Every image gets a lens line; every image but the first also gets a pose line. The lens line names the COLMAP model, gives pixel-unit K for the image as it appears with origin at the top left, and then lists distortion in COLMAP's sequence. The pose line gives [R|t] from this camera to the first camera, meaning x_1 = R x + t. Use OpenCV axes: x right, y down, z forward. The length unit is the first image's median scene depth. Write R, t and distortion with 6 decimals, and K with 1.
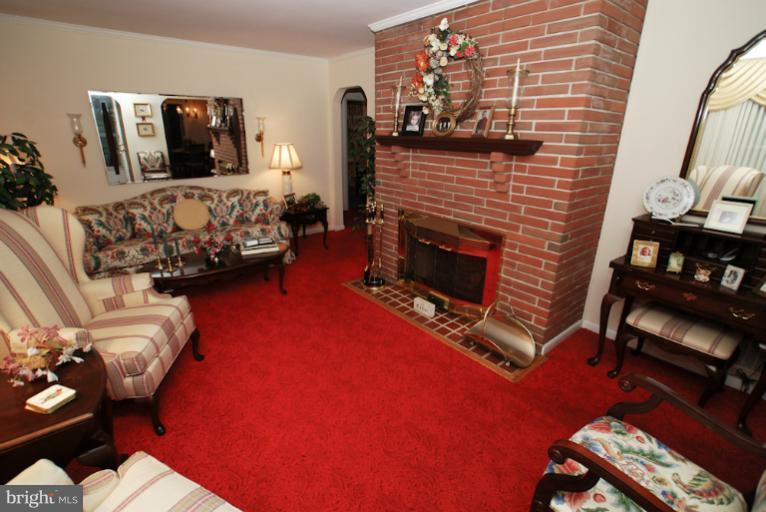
lens RADIAL K [[361.8, 0, 374.3], [0, 361.8, 262.3], [0, 0, 1]] dist [-0.065330, 0.018505]
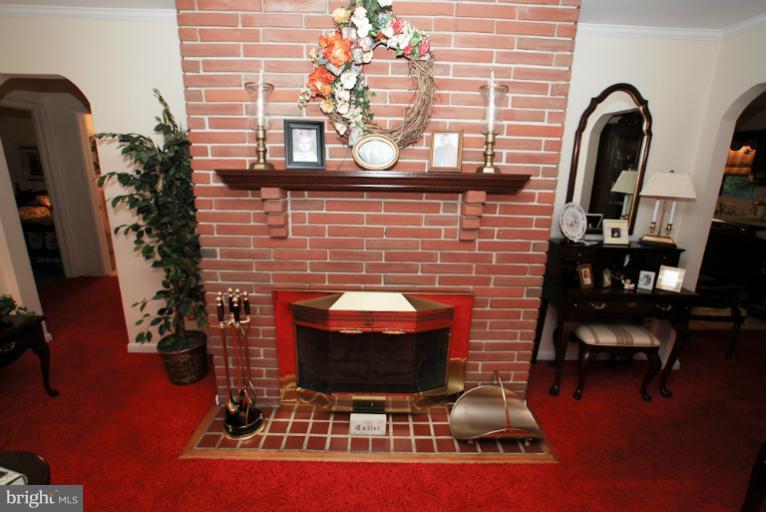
lens RADIAL K [[361.8, 0, 374.3], [0, 361.8, 262.3], [0, 0, 1]] dist [-0.065330, 0.018505]
pose [[0.620999, -0.196916, 0.758673, -0.386921], [0.259751, 0.964934, 0.037838, -0.244617], [-0.739520, 0.173569, 0.650372, 0.686245]]
